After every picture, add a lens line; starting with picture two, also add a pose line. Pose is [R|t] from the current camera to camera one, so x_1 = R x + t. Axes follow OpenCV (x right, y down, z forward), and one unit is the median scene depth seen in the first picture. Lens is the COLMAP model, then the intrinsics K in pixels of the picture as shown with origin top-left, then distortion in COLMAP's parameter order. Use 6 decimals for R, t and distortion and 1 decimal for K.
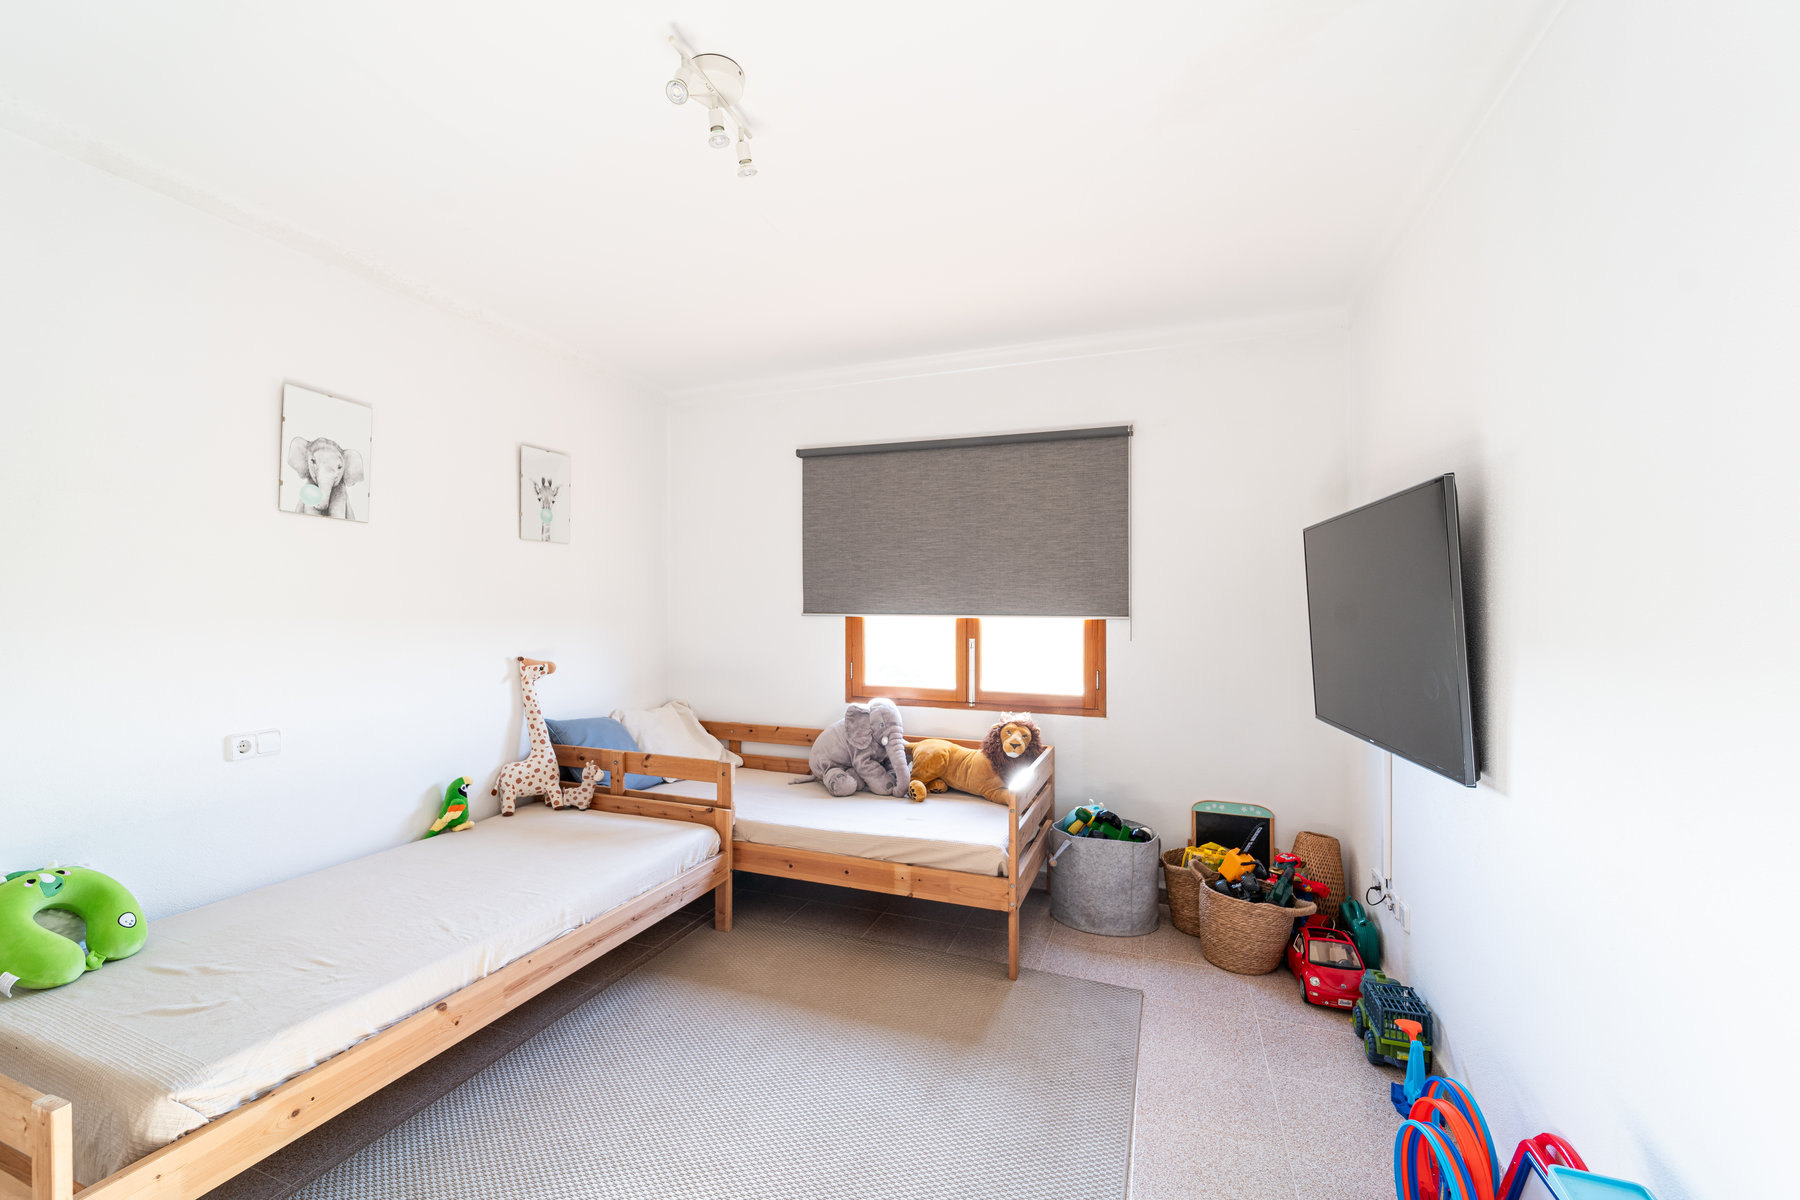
lens RADIAL K [[716.3, 0, 900.0], [0, 716.3, 600.0], [0, 0, 1]] dist [-0.000027, -0.000020]
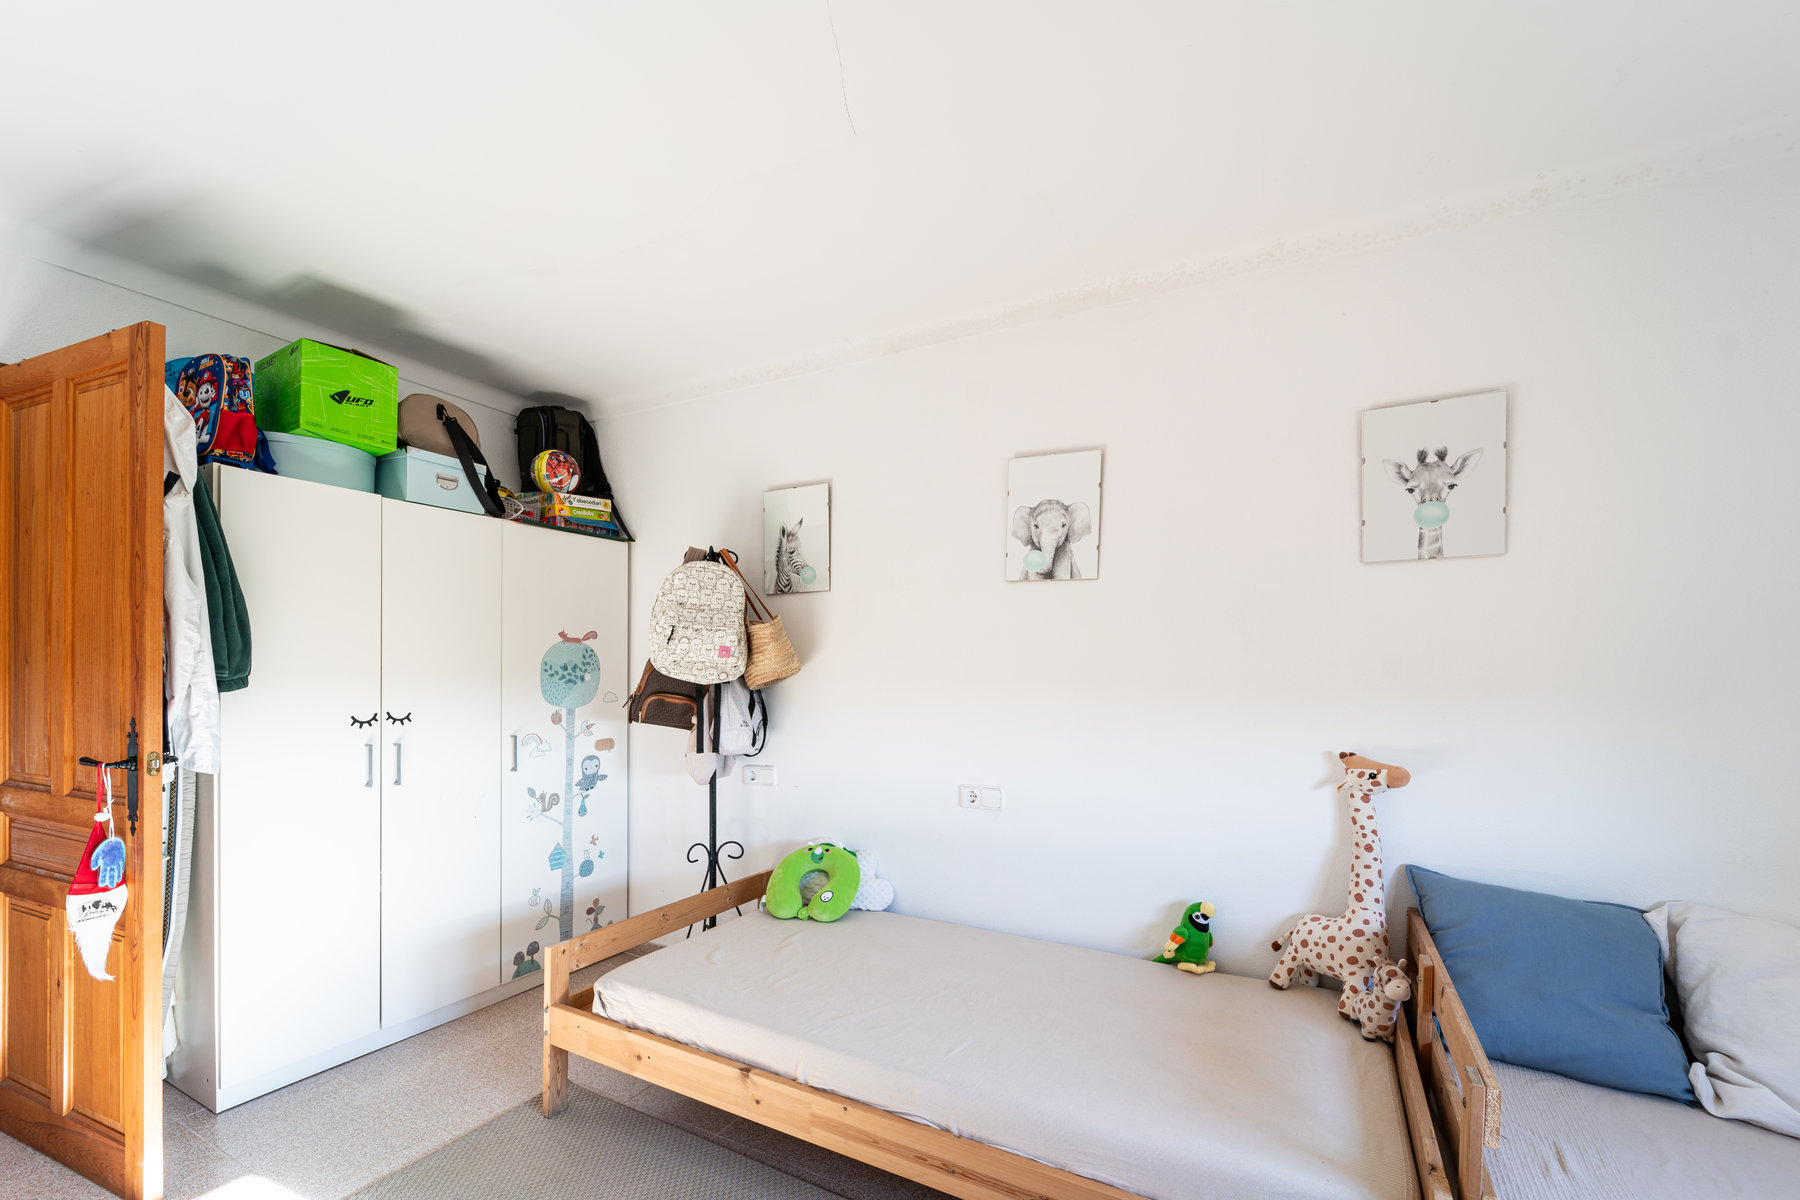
lens RADIAL K [[763.0, 0, 896.3], [0, 763.0, 683.3], [0, 0, 1]] dist [0.000121, -0.000017]
pose [[-0.157849, 0.005965, -0.987445, 0.248113], [0.005664, 0.999971, 0.005135, 0.016953], [0.987447, -0.004782, -0.157878, 0.930688]]
